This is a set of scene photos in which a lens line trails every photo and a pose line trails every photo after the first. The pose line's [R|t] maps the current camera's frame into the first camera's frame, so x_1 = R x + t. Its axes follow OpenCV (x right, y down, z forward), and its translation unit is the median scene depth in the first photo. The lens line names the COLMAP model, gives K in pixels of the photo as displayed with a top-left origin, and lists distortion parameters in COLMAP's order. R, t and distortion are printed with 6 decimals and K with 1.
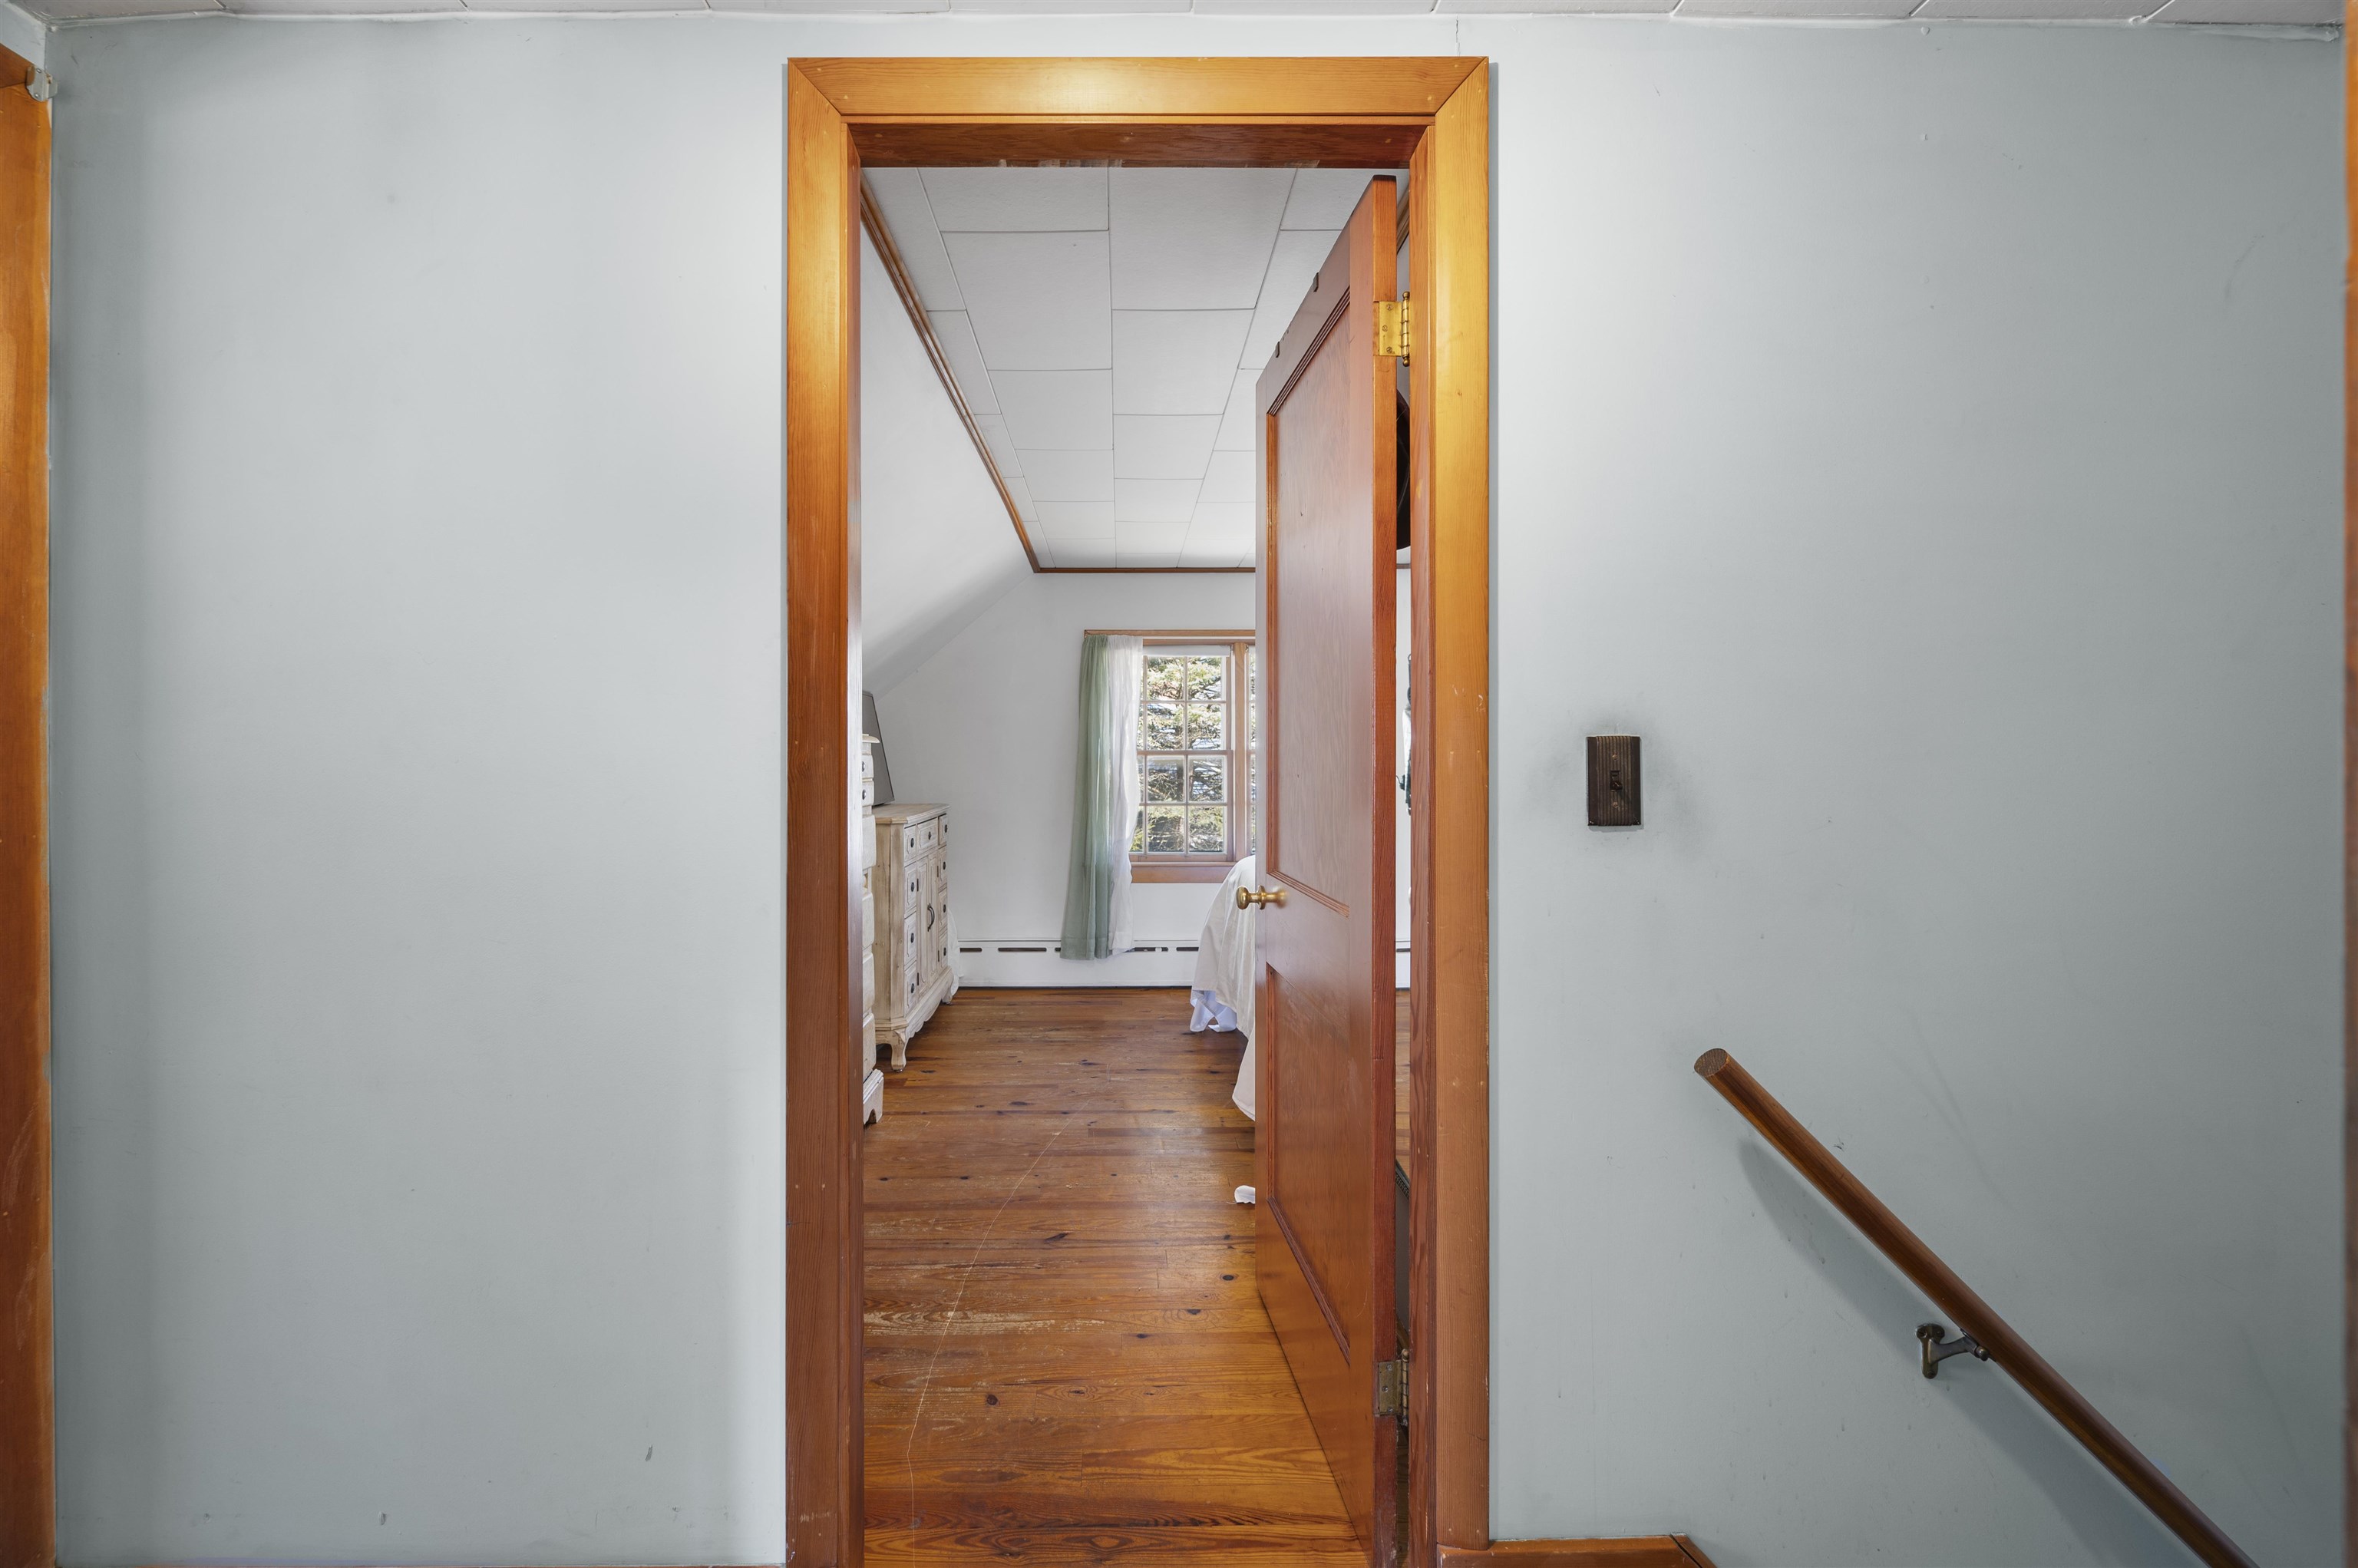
lens RADIAL K [[946.3, 0, 1167.5], [0, 946.3, 773.9], [0, 0, 1]] dist [-0.001654, -0.000690]
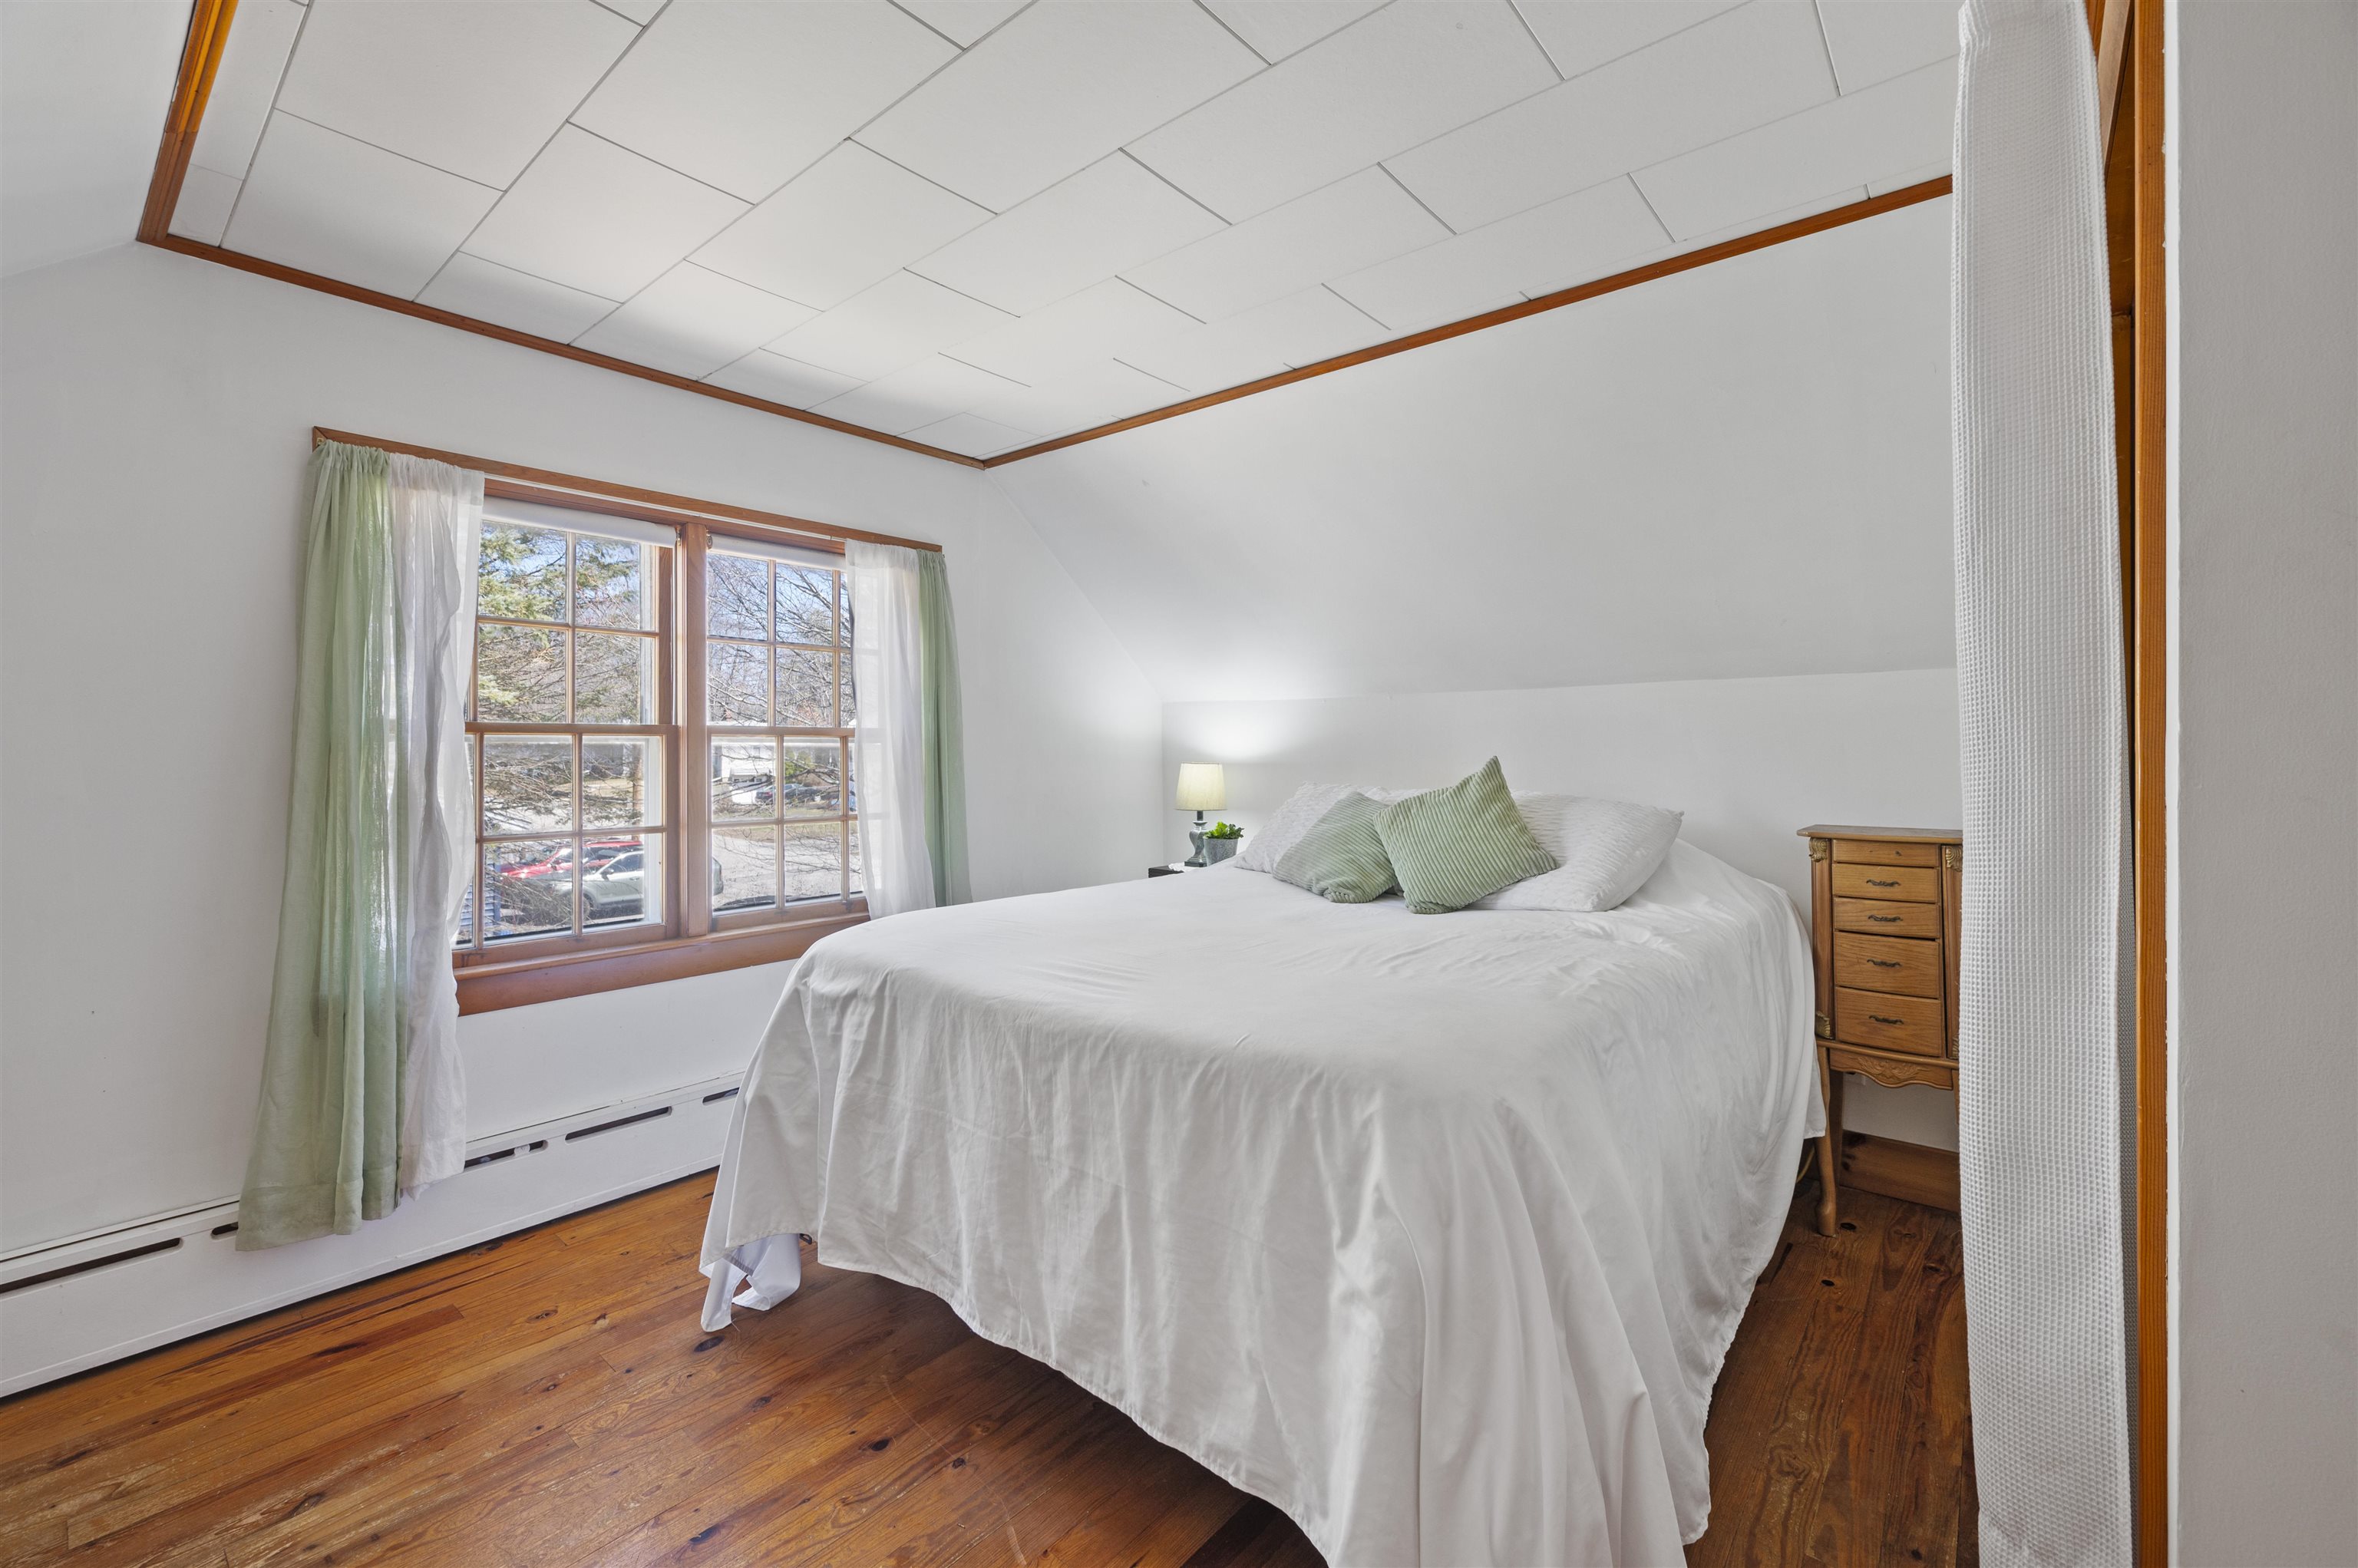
lens RADIAL K [[975.3, 0, 1174.9], [0, 975.3, 746.8], [0, 0, 1]] dist [-0.000203, 0.000796]
pose [[0.675291, 0.006096, 0.737527, -0.148088], [0.002471, 0.999942, -0.010528, -0.007032], [-0.737548, 0.008932, 0.675236, 0.437526]]
